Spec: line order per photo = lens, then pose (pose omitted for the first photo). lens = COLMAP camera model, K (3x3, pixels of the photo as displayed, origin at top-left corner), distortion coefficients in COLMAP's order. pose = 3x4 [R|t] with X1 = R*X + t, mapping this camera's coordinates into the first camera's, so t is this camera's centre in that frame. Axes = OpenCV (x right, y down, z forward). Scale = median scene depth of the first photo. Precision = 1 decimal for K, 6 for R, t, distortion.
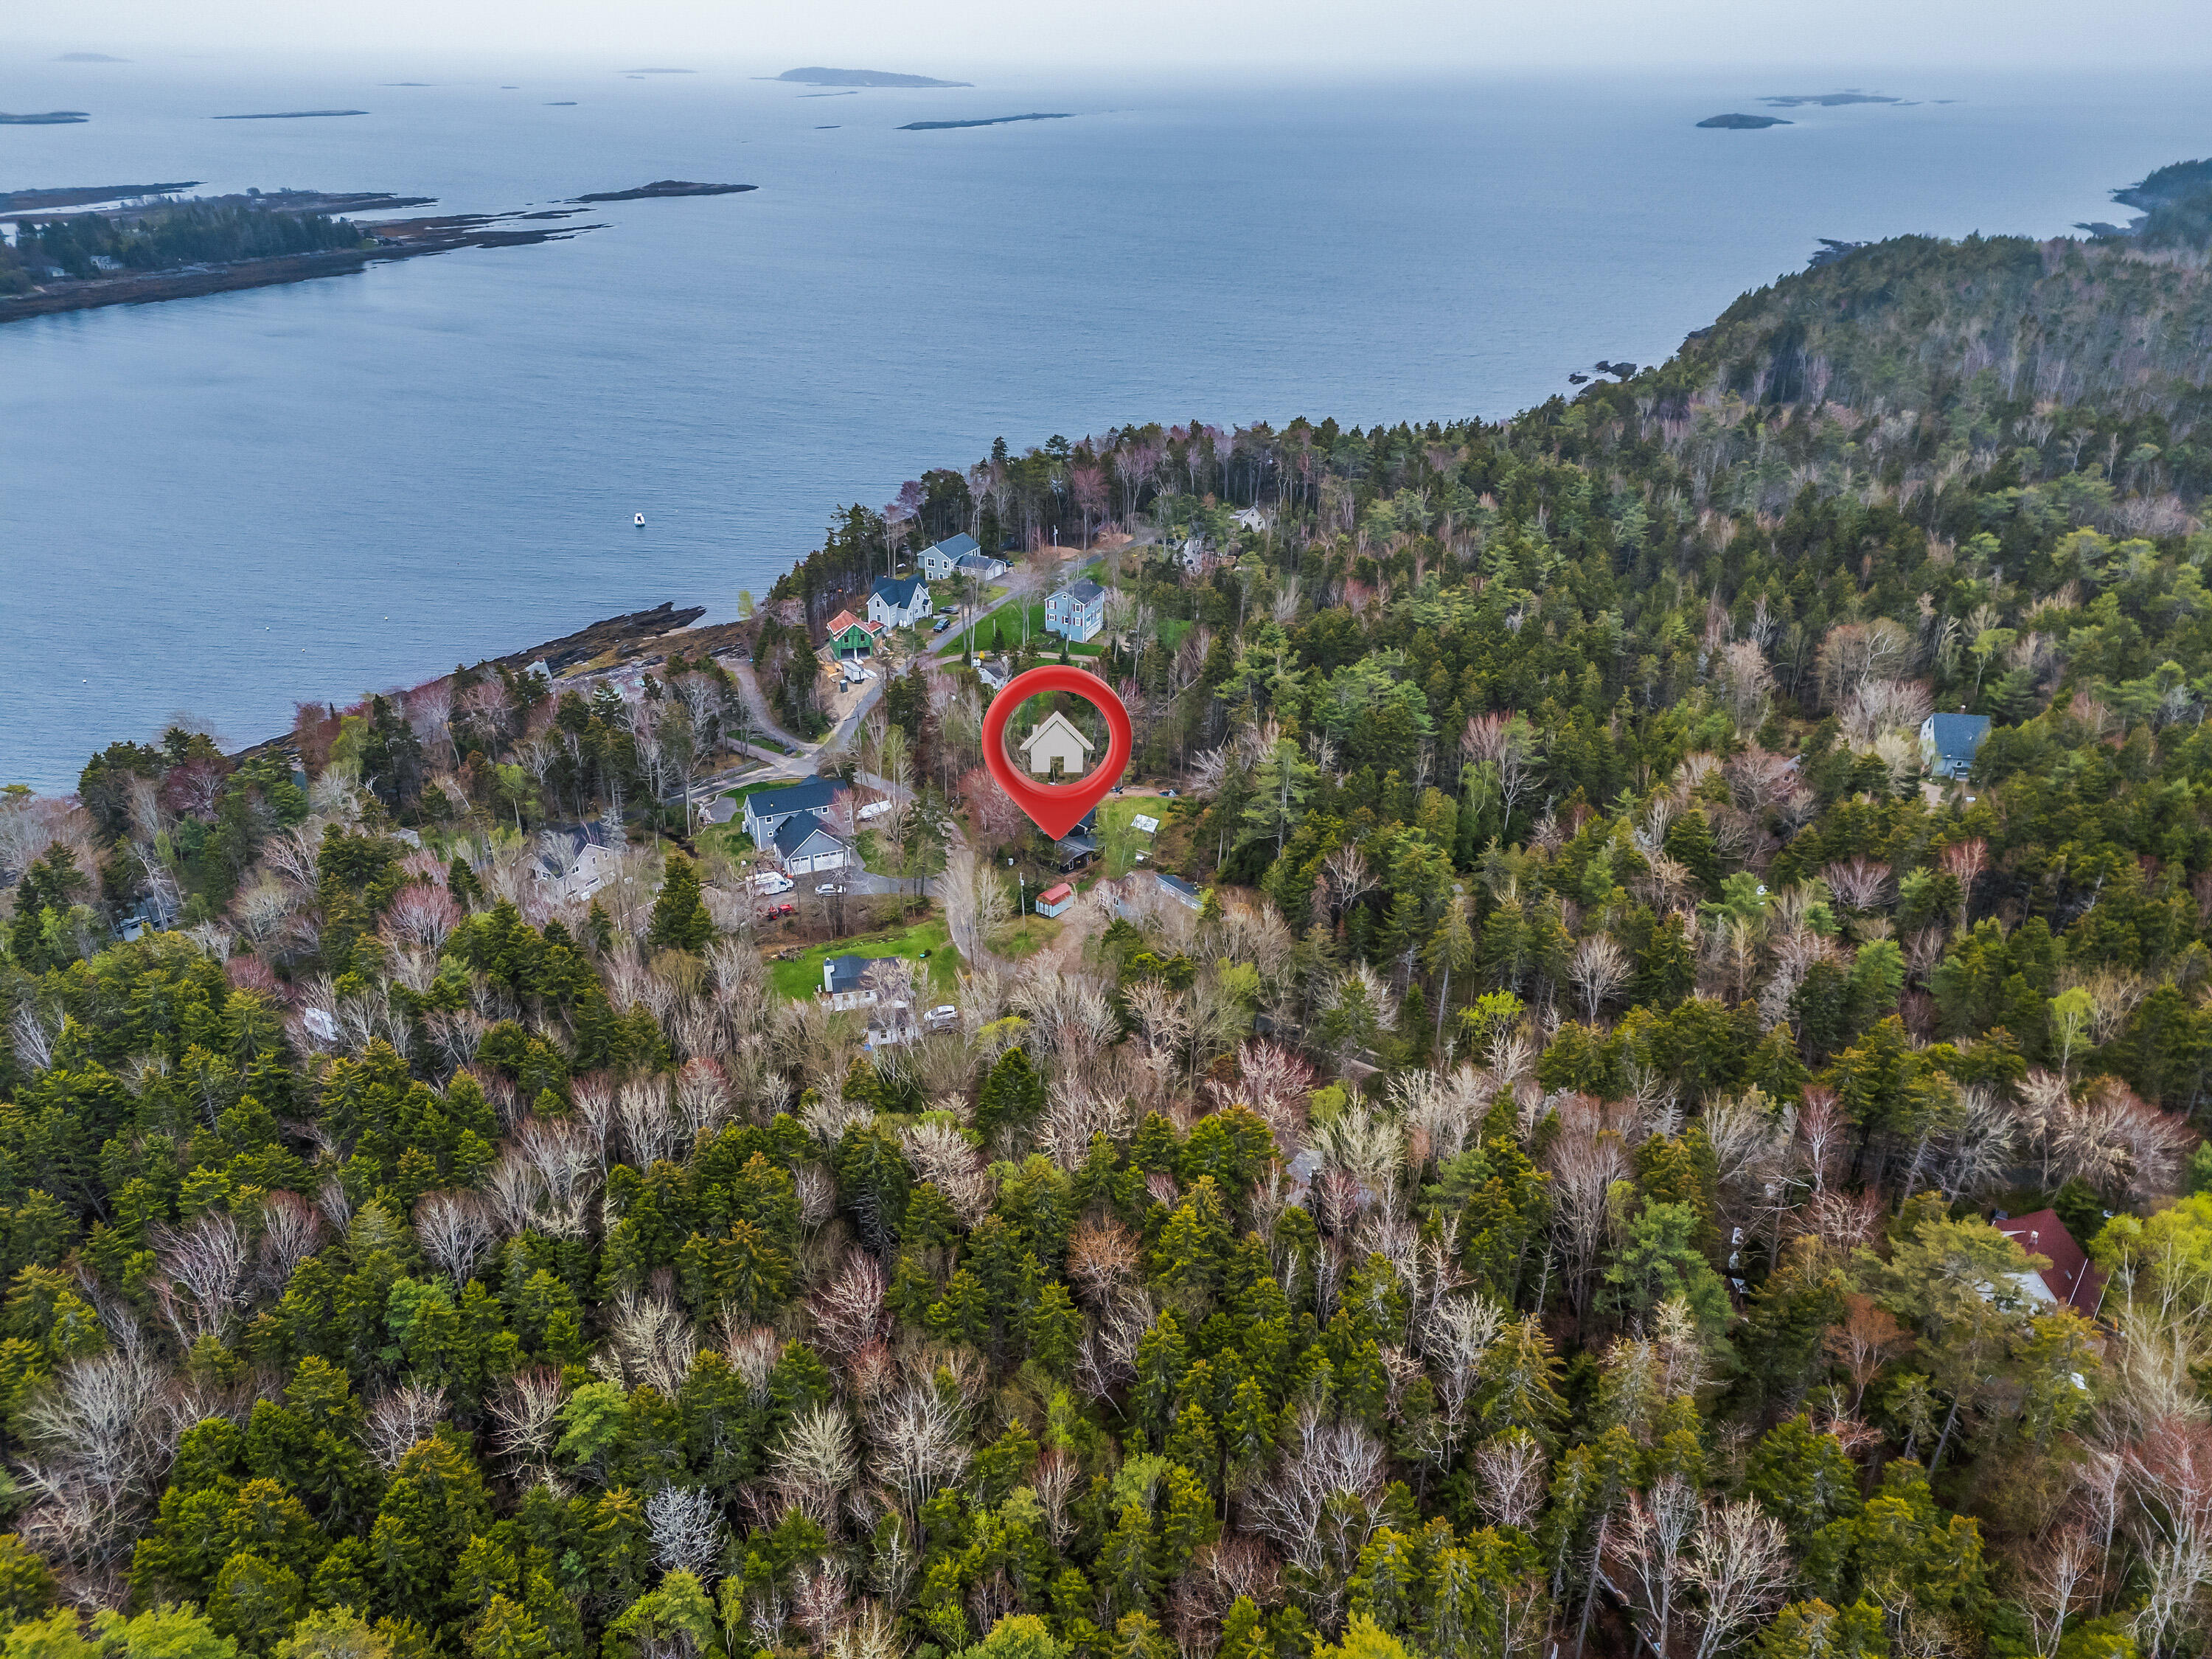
lens RADIAL K [[1568.7, 0, 1106.0], [0, 1568.7, 829.5], [0, 0, 1]] dist [-0.003881, -0.002527]
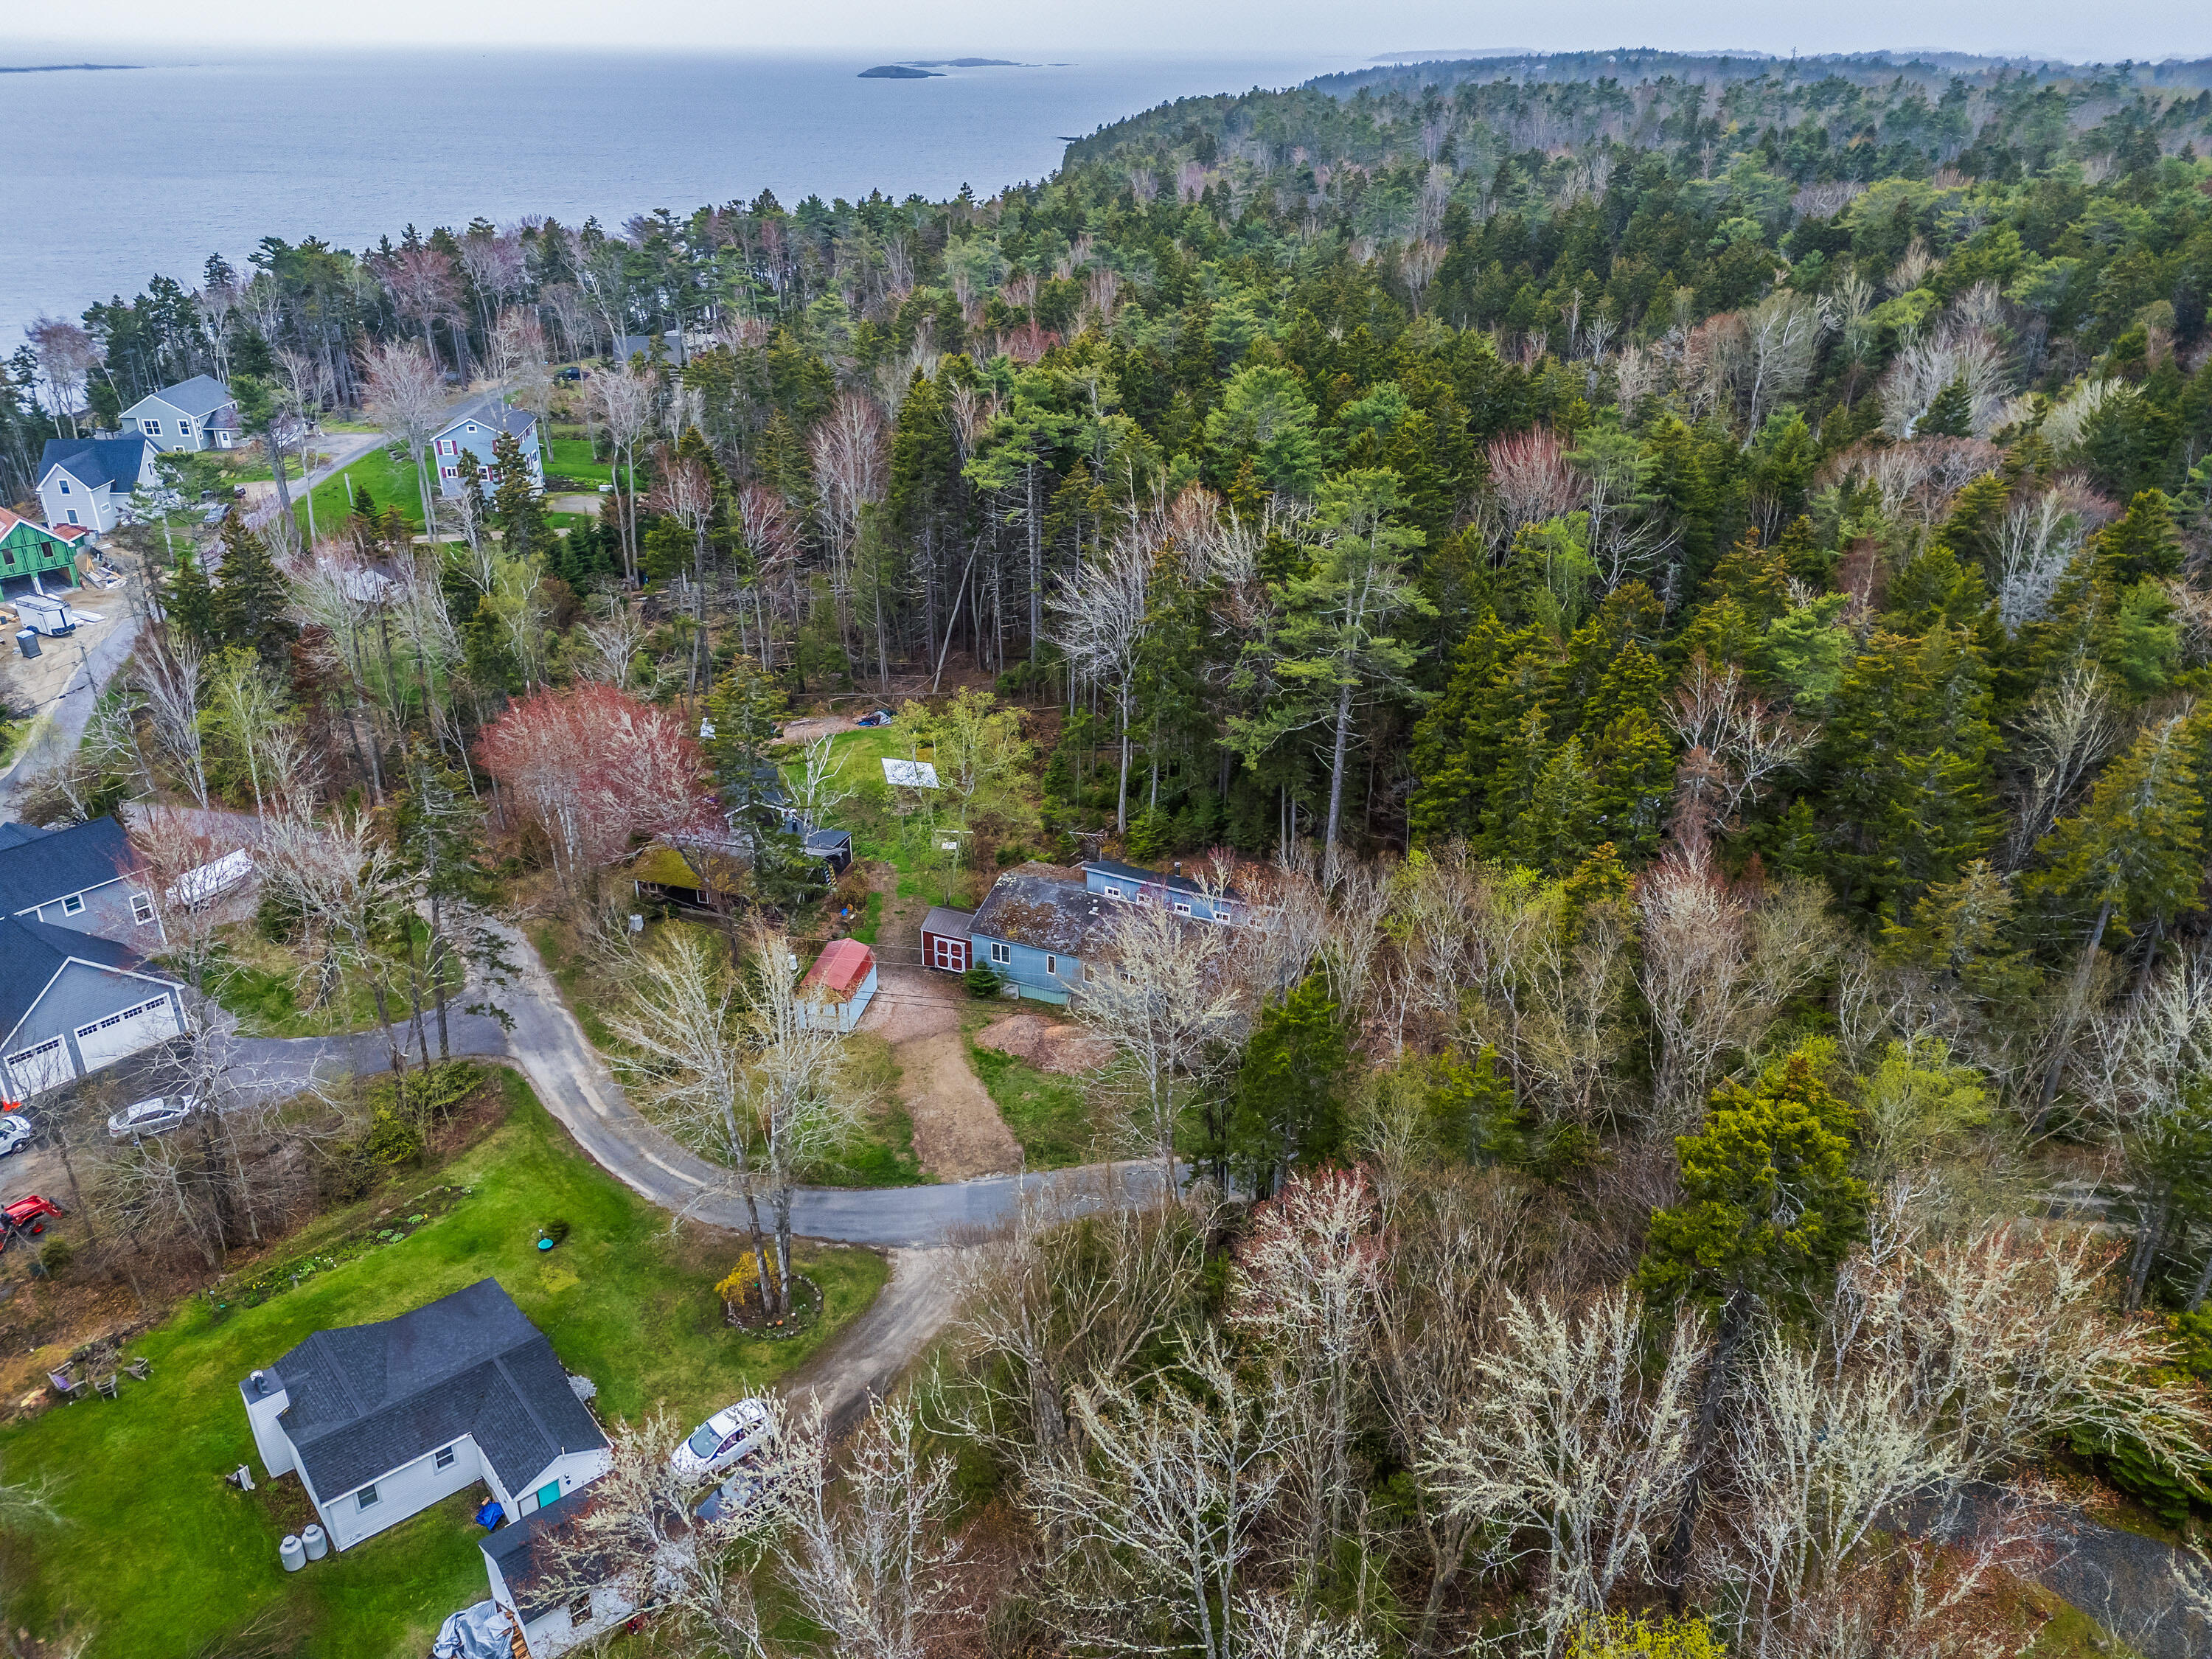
lens RADIAL K [[1568.7, 0, 1106.0], [0, 1568.7, 829.5], [0, 0, 1]] dist [-0.003881, -0.002527]
pose [[0.880033, -0.199407, 0.431020, -0.123894], [0.195600, 0.979215, 0.053659, -0.001403], [-0.432761, 0.037086, 0.900746, 0.573260]]
